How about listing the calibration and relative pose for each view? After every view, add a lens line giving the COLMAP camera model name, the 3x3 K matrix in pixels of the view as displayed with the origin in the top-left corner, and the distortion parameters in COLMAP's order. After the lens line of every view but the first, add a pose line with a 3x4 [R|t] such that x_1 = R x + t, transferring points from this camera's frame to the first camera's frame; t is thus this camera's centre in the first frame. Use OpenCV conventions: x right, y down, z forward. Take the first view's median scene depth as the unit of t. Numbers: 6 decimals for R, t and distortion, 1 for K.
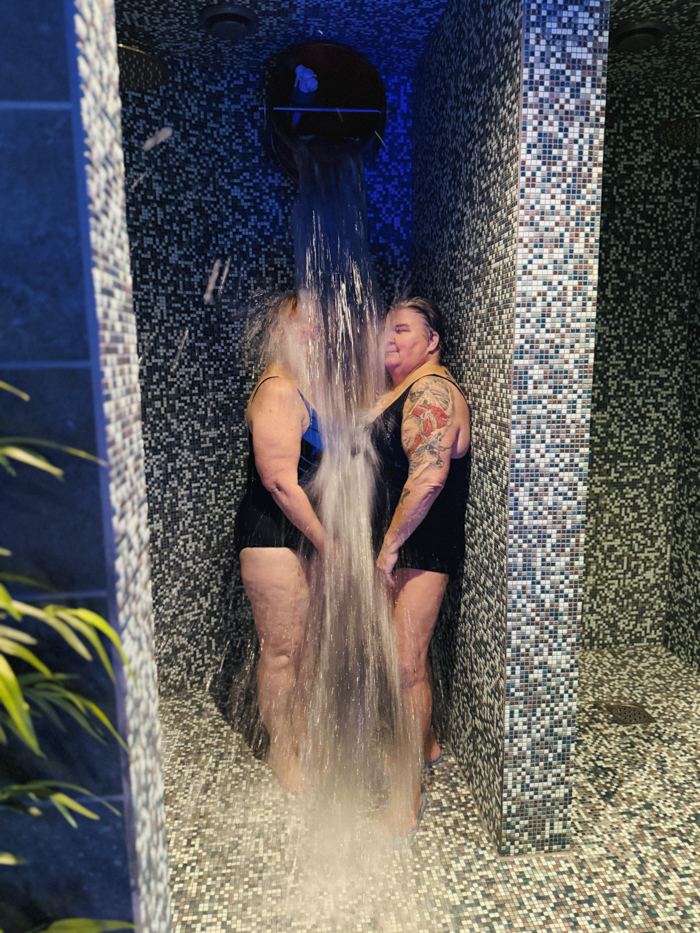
lens RADIAL K [[659.6, 0, 350.8], [0, 659.6, 466.5], [0, 0, 1]] dist [0.003563, -0.018077]
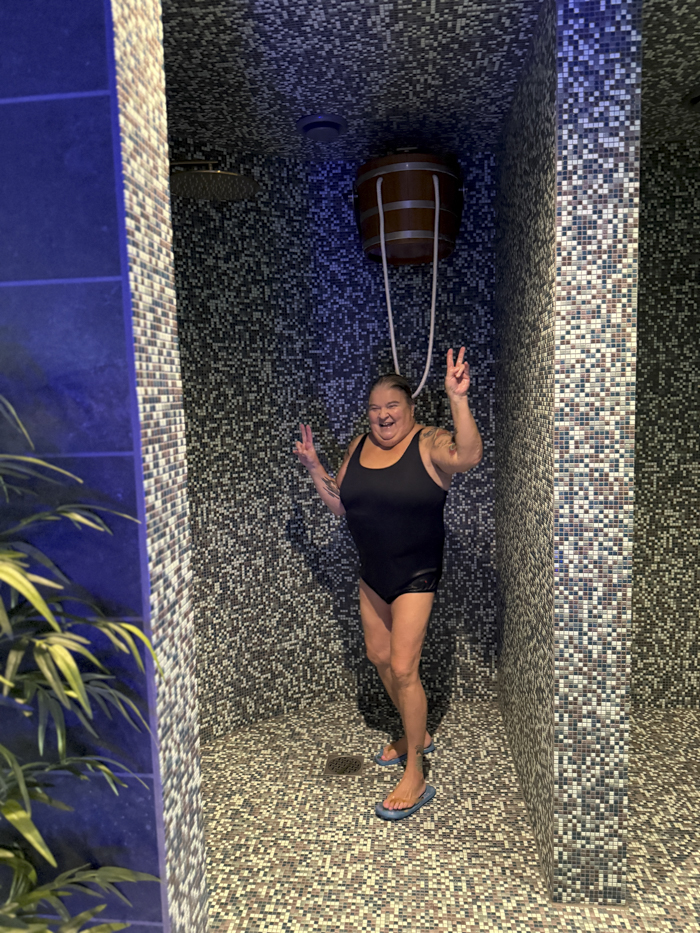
lens RADIAL K [[659.6, 0, 351.0], [0, 659.6, 465.1], [0, 0, 1]] dist [0.003563, -0.018077]
pose [[0.977595, 0.007290, -0.210370, 0.139757], [-0.019220, 0.998316, -0.054726, -0.024724], [0.209616, 0.057543, 0.976089, -0.107176]]
